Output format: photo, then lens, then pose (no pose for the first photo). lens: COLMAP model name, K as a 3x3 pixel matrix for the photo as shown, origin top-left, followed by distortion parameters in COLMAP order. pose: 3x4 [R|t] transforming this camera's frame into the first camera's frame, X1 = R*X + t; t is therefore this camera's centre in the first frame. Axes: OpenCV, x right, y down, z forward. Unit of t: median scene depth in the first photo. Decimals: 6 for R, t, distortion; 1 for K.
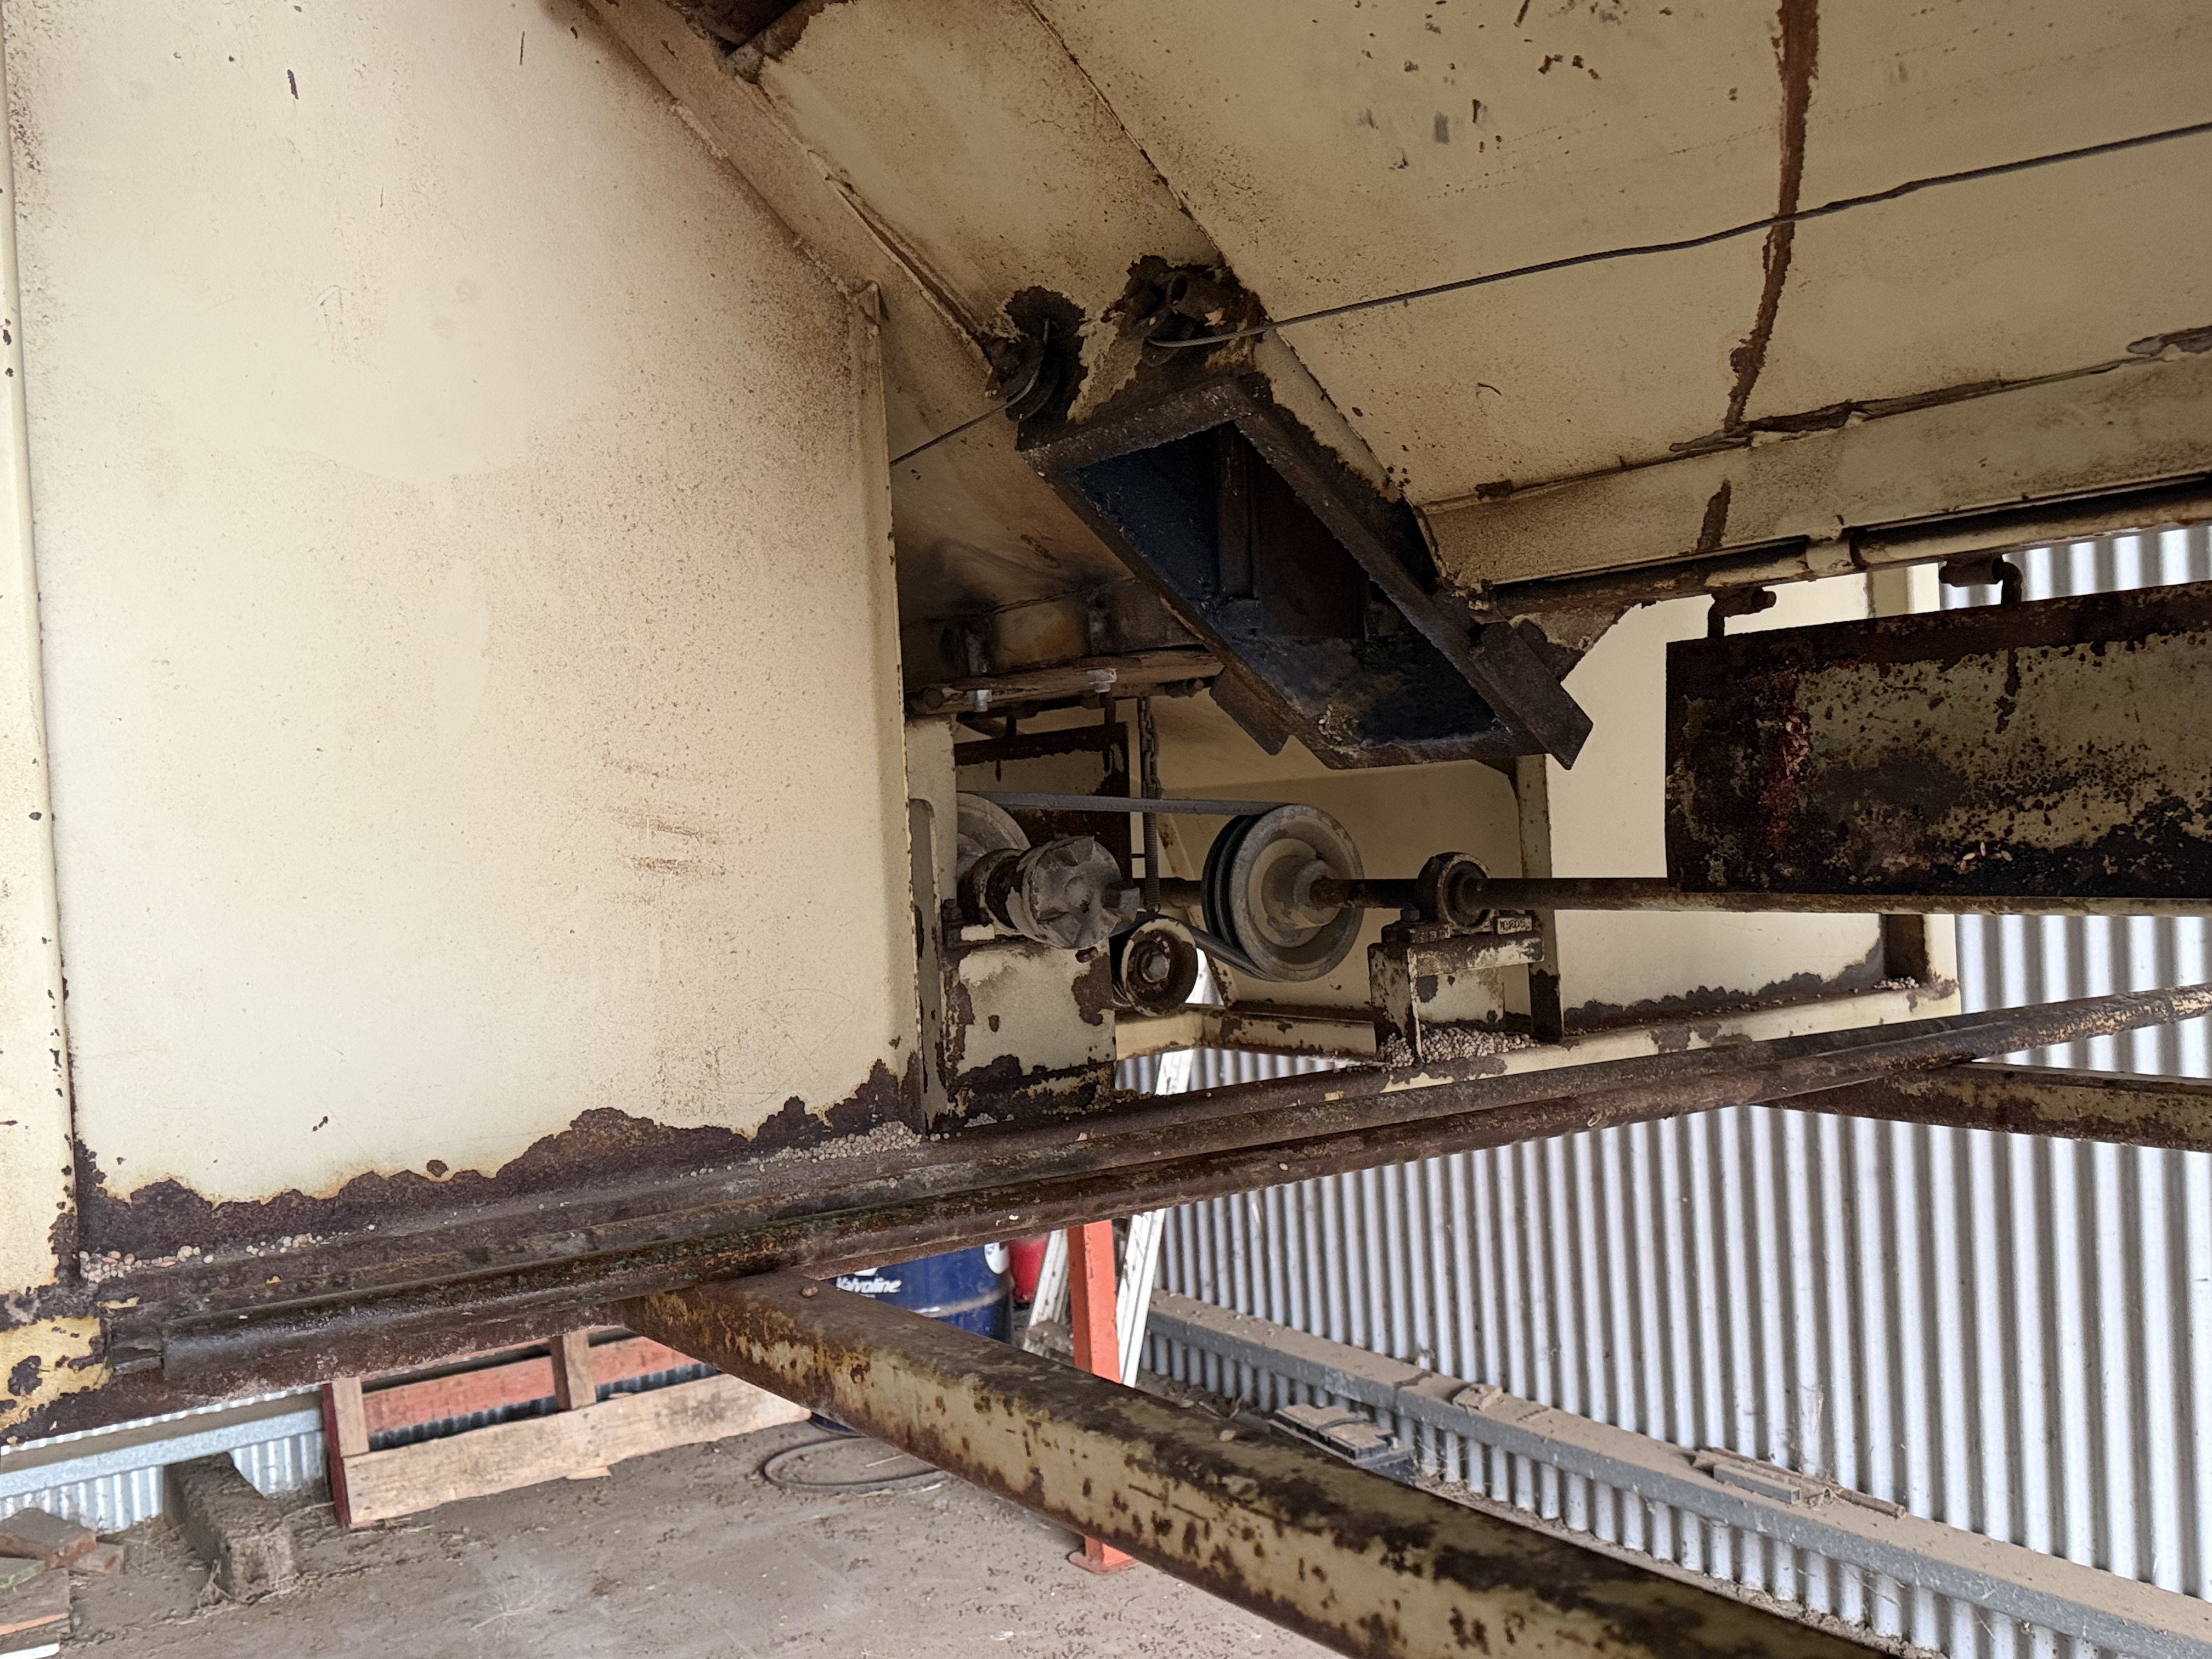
lens RADIAL K [[2039.5, 0, 1106.0], [0, 2039.5, 829.5], [0, 0, 1]] dist [0.172009, -0.340582]
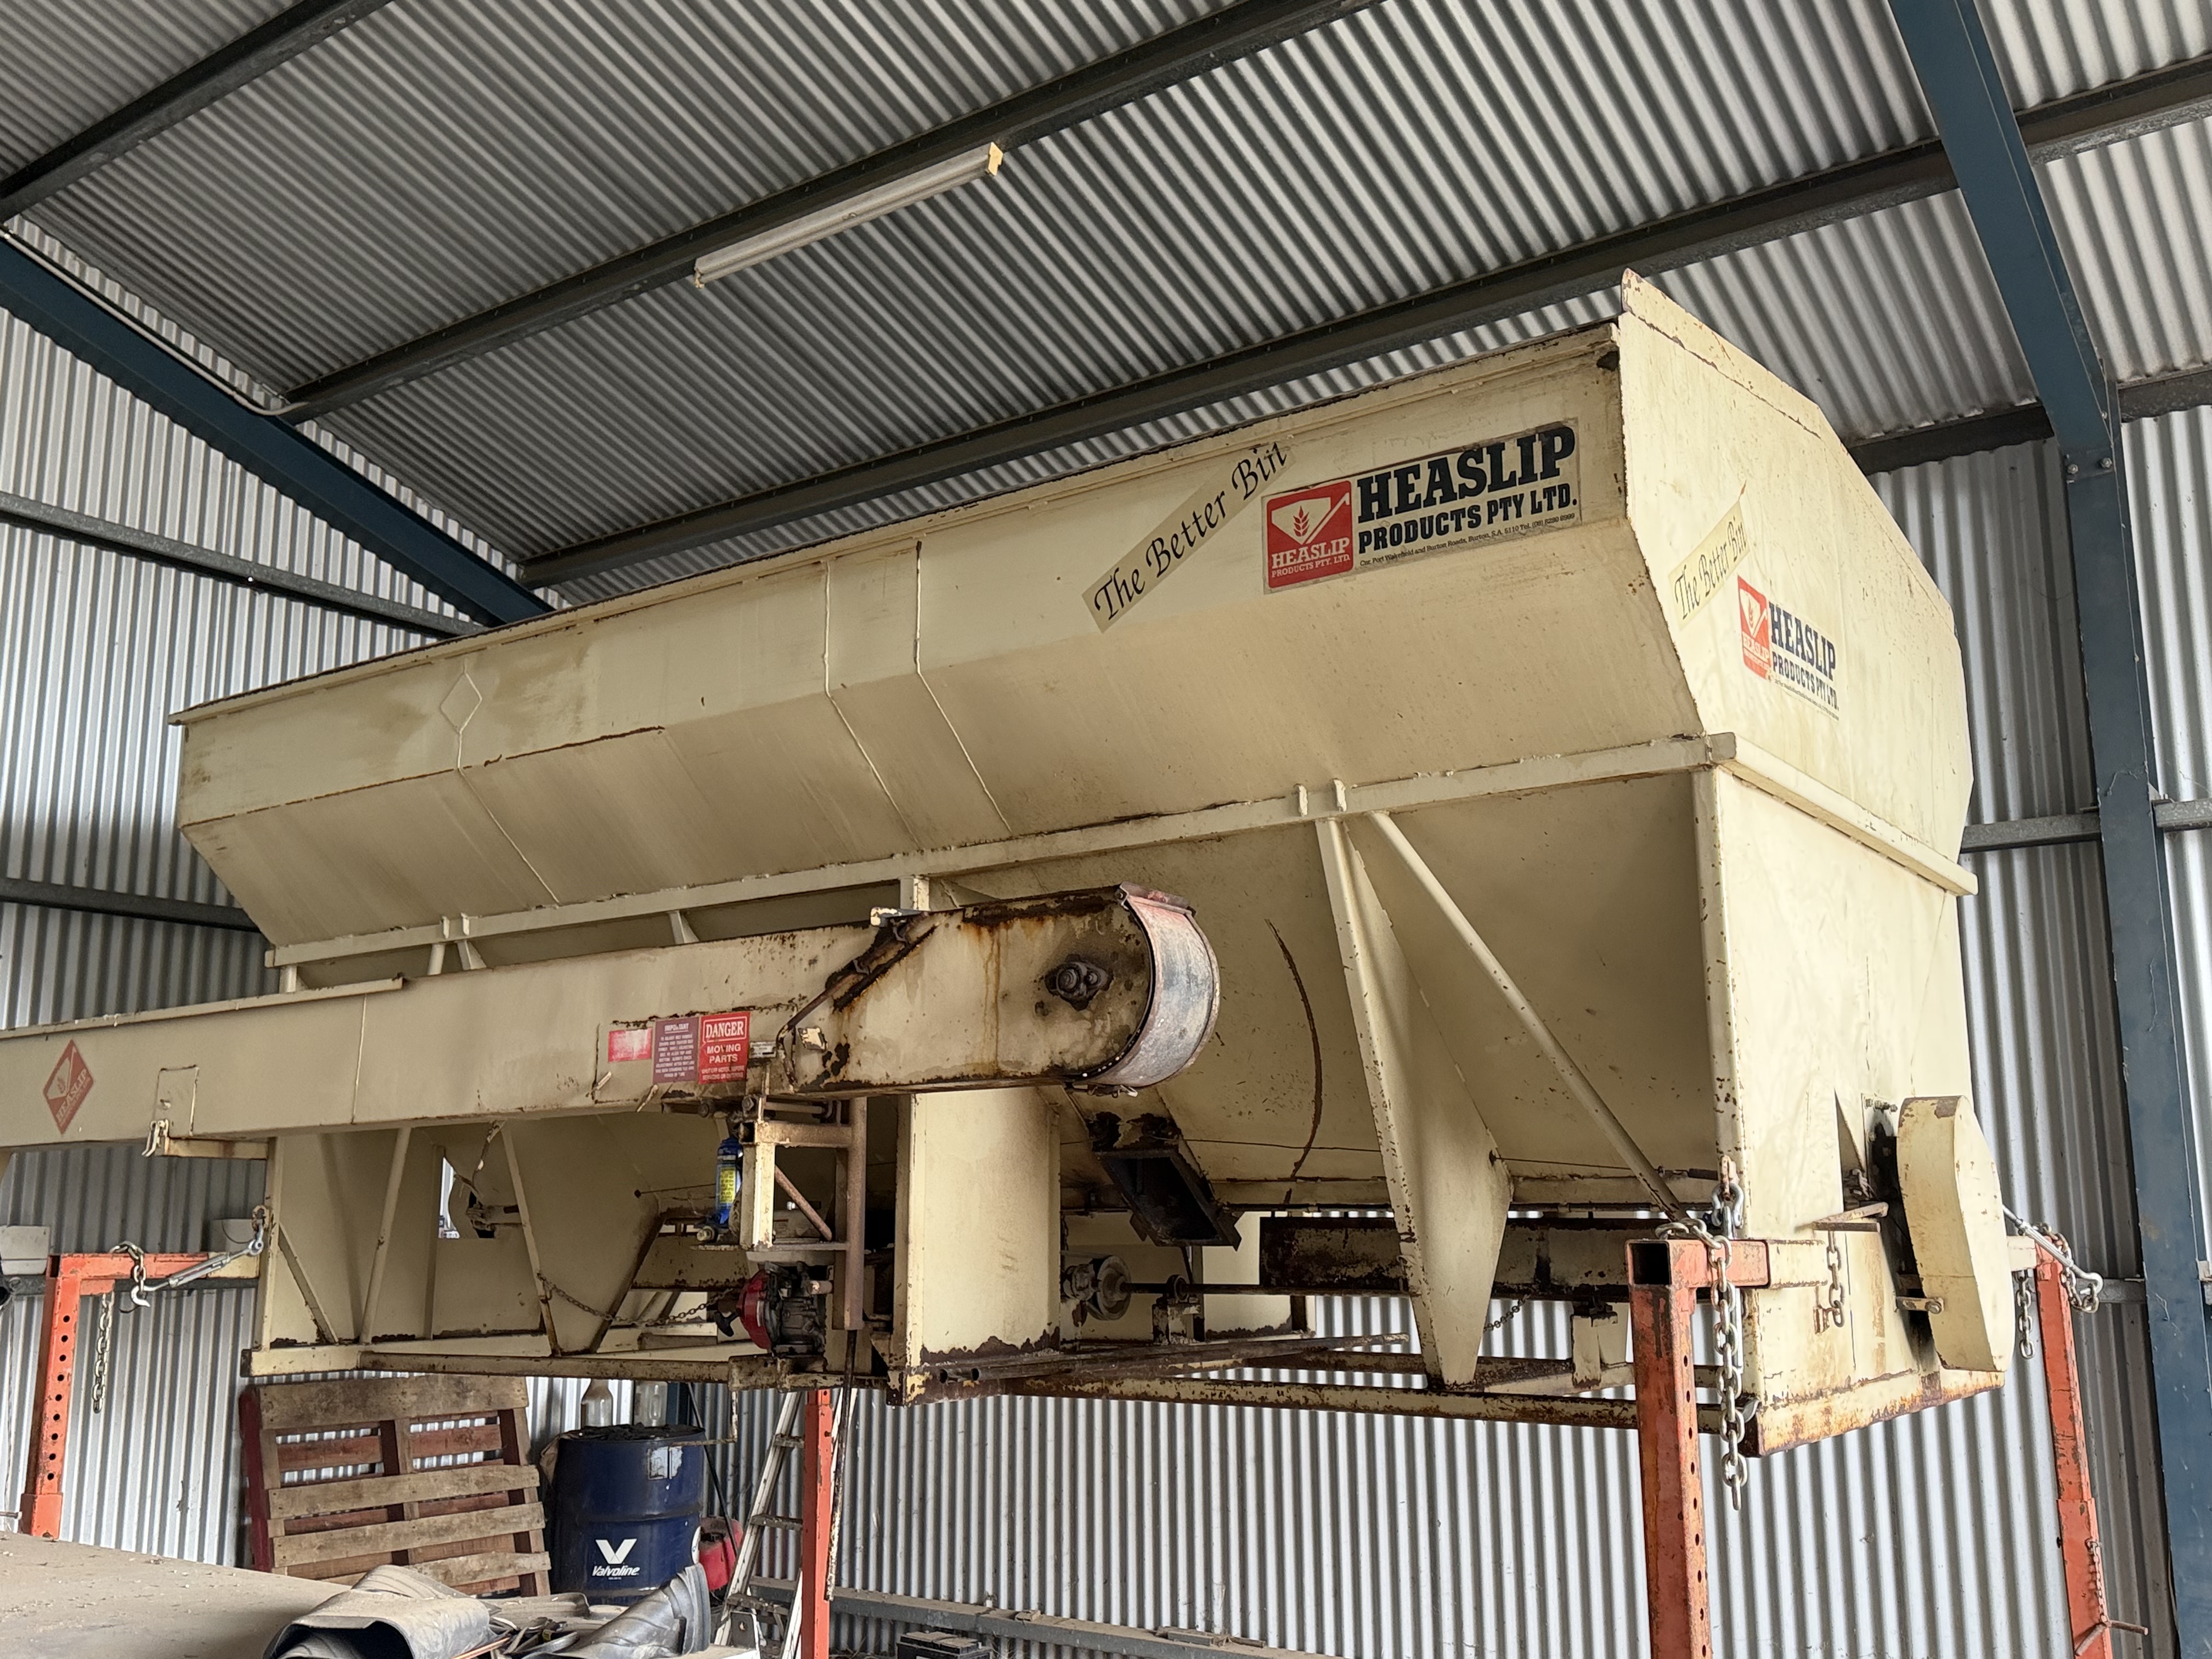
lens RADIAL K [[2039.5, 0, 1106.0], [0, 2039.5, 829.5], [0, 0, 1]] dist [0.172009, -0.340582]
pose [[0.945405, 0.106760, 0.307914, -1.178571], [-0.039333, 0.975293, -0.217385, 0.042063], [-0.323515, 0.193406, 0.926246, -2.414481]]
